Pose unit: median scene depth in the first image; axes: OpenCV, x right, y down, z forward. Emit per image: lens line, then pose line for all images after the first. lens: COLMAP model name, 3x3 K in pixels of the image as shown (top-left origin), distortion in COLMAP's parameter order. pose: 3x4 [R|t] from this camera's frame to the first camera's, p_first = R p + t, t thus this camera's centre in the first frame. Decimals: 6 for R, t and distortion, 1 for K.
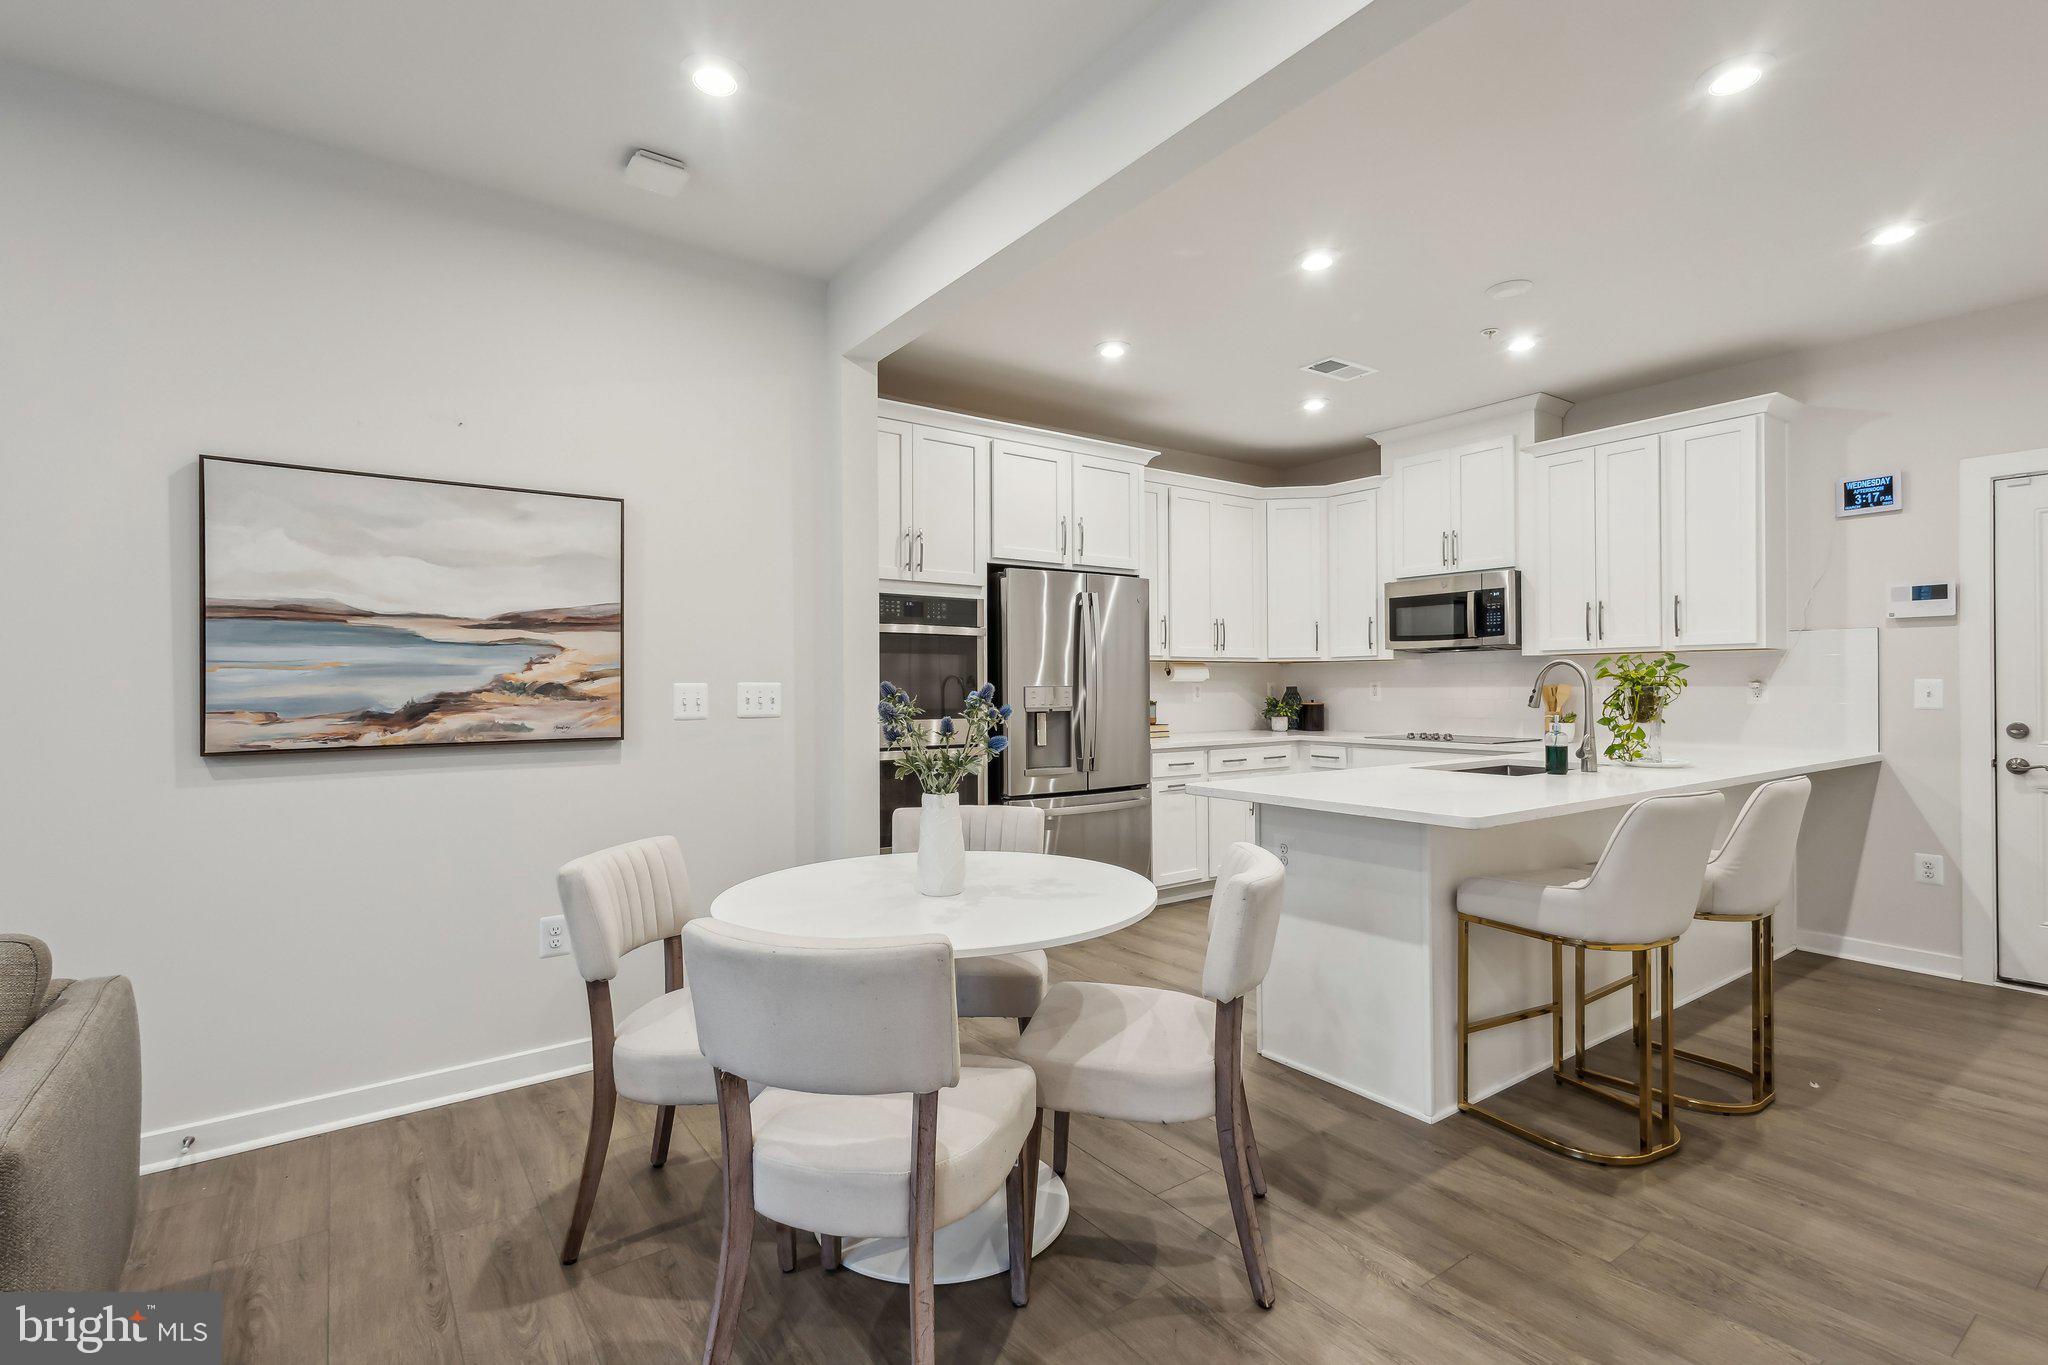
lens RADIAL K [[942.9, 0, 1016.1], [0, 942.9, 684.4], [0, 0, 1]] dist [0.003383, -0.002291]
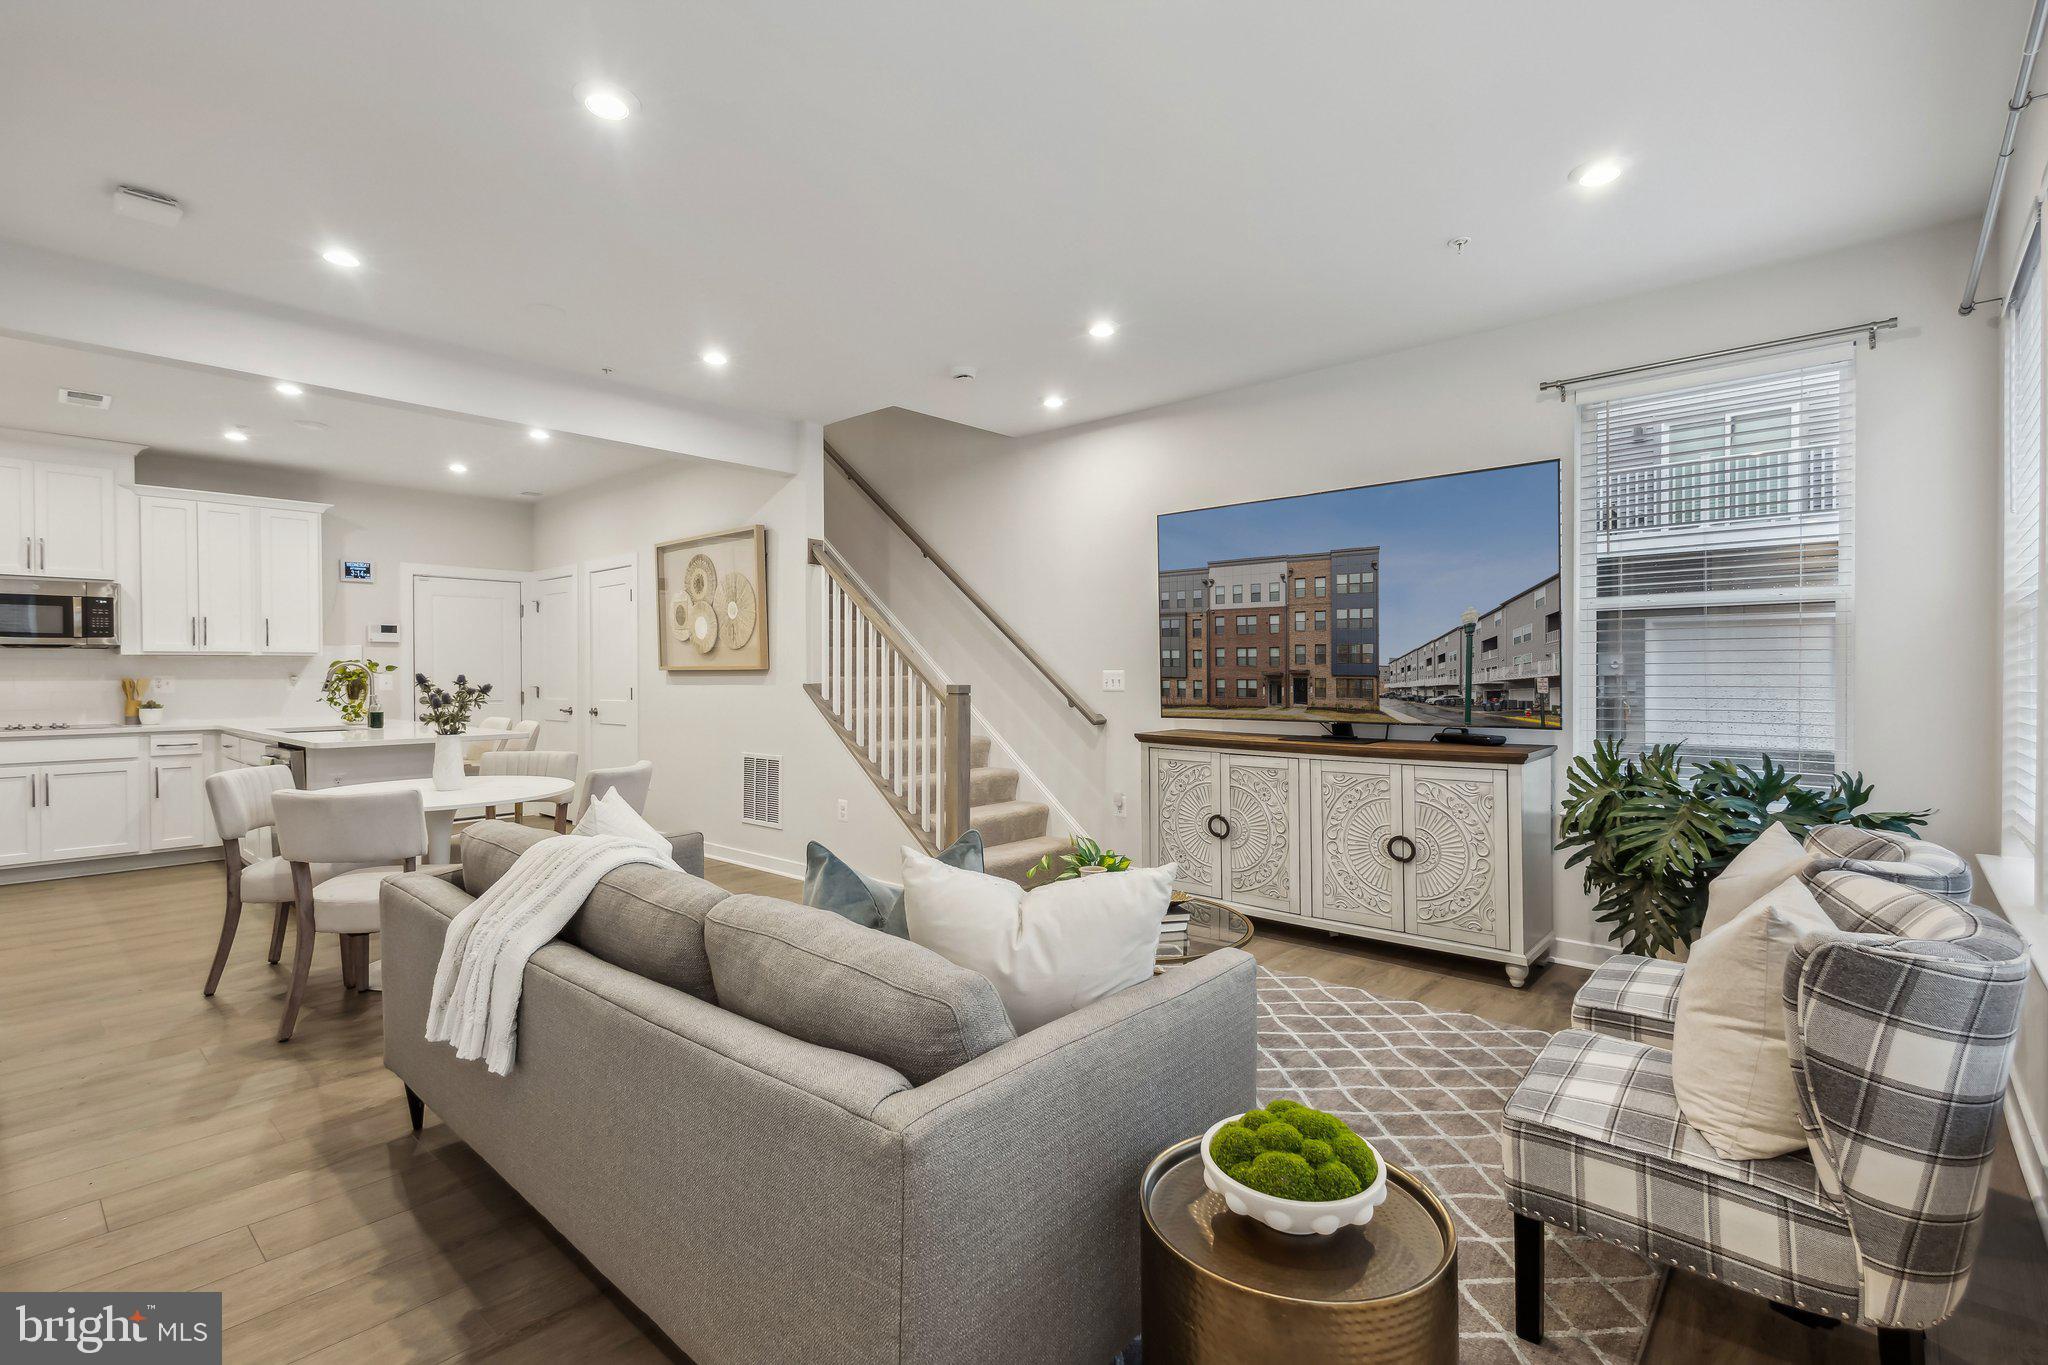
lens RADIAL K [[942.9, 0, 1033.6], [0, 942.9, 679.2], [0, 0, 1]] dist [0.003383, -0.002291]
pose [[-0.230433, 0.001204, 0.973087, -1.061178], [0.005421, 0.999985, 0.000046, 0.008655], [-0.973073, 0.005285, -0.230437, 0.162147]]
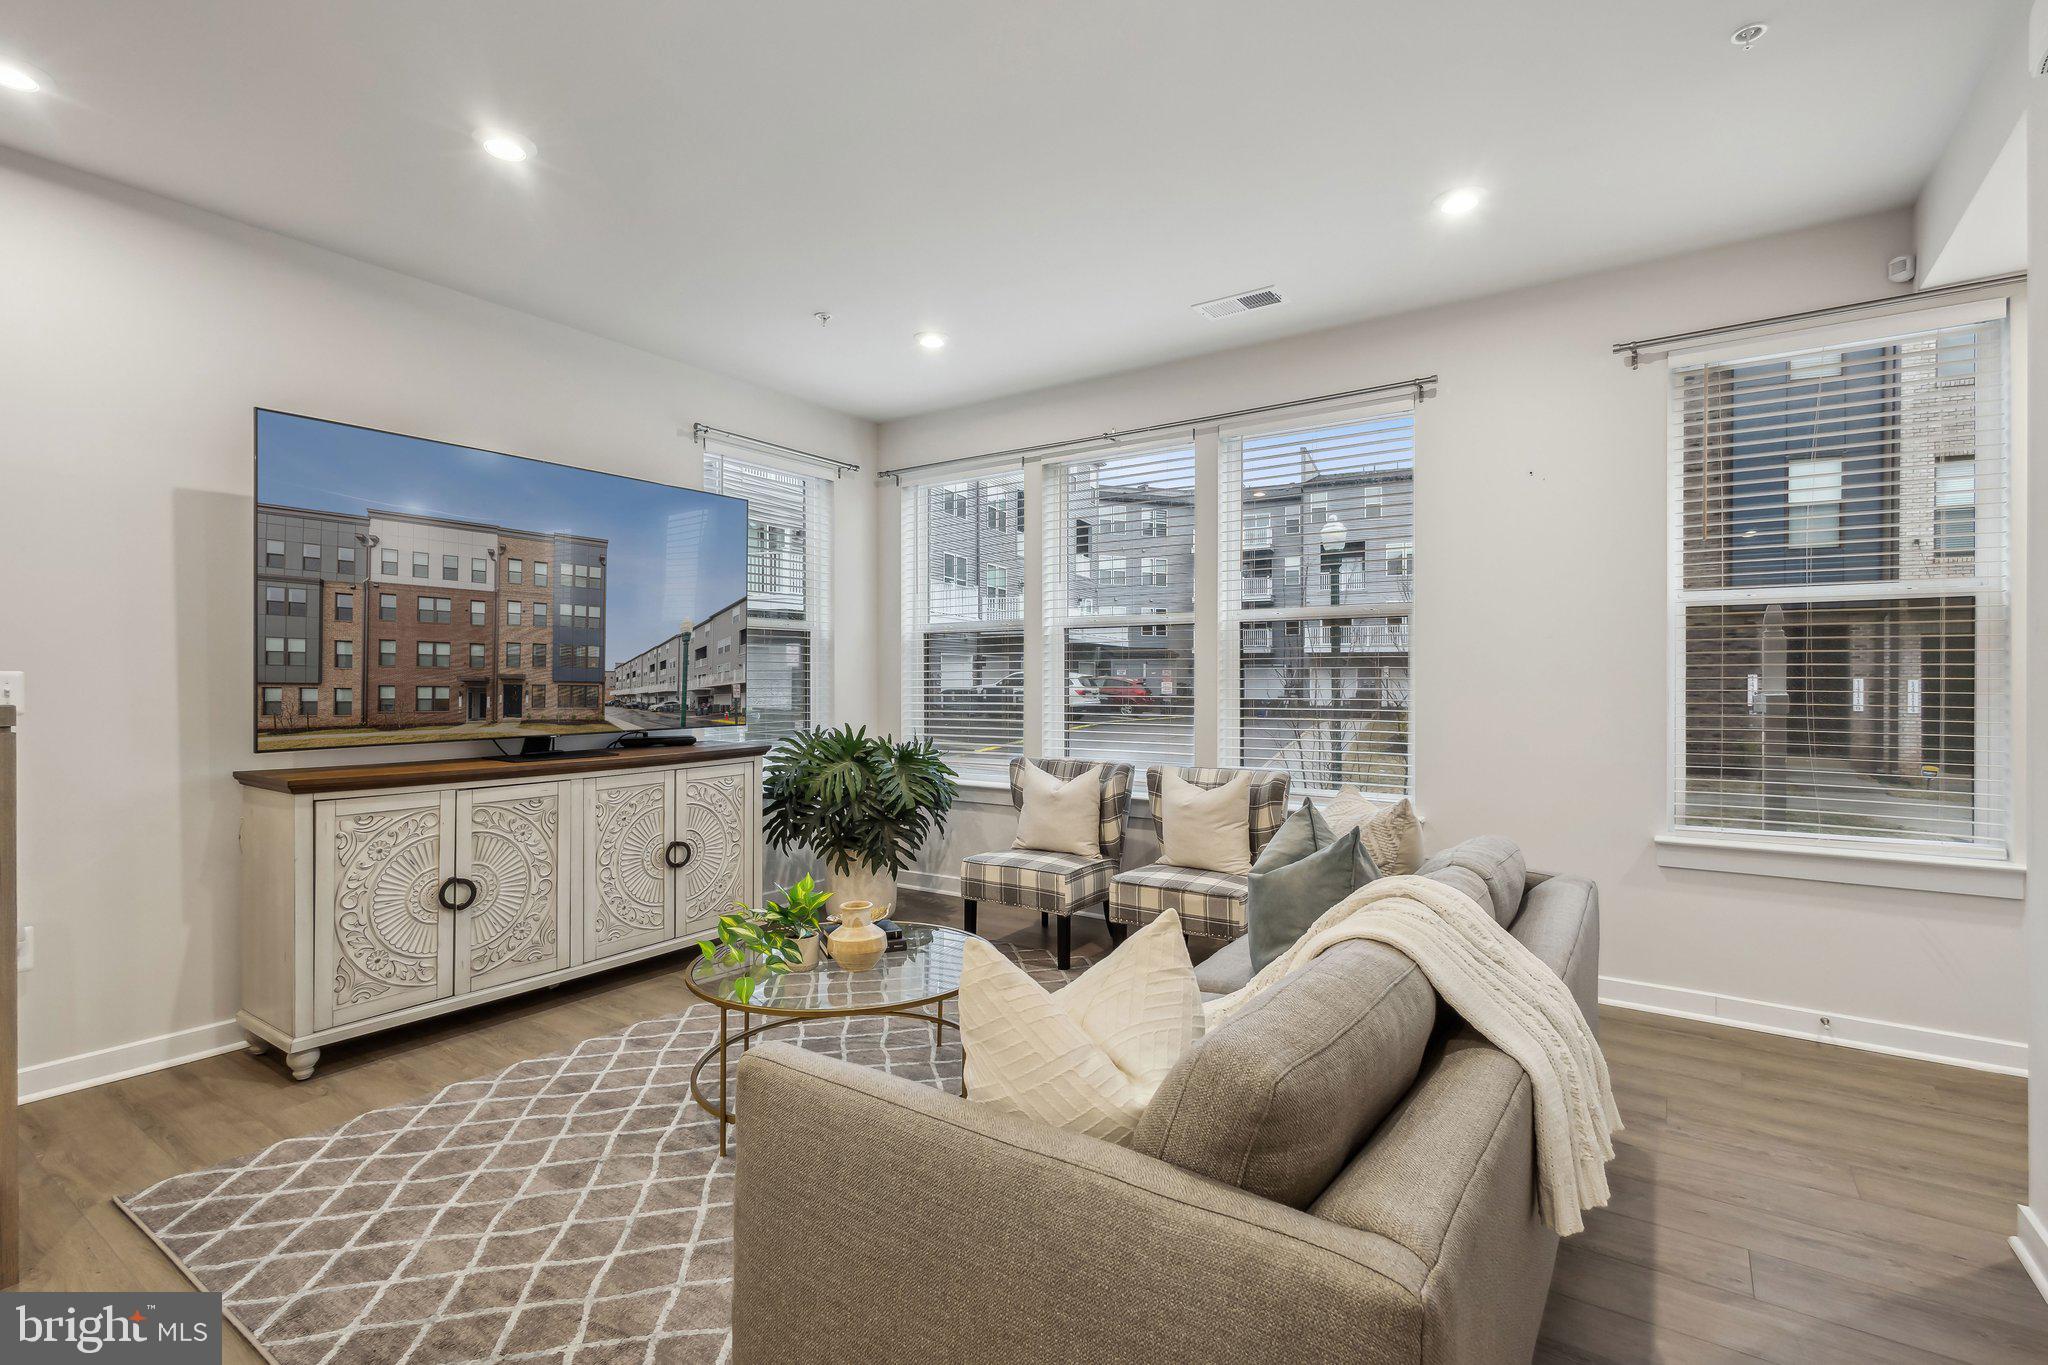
lens RADIAL K [[942.9, 0, 1032.0], [0, 942.9, 677.4], [0, 0, 1]] dist [0.003383, -0.002291]
pose [[-0.933973, 0.007782, -0.357259, -0.245359], [0.011569, 0.999897, -0.008465, 0.015180], [0.357156, -0.012039, -0.933967, 0.572865]]
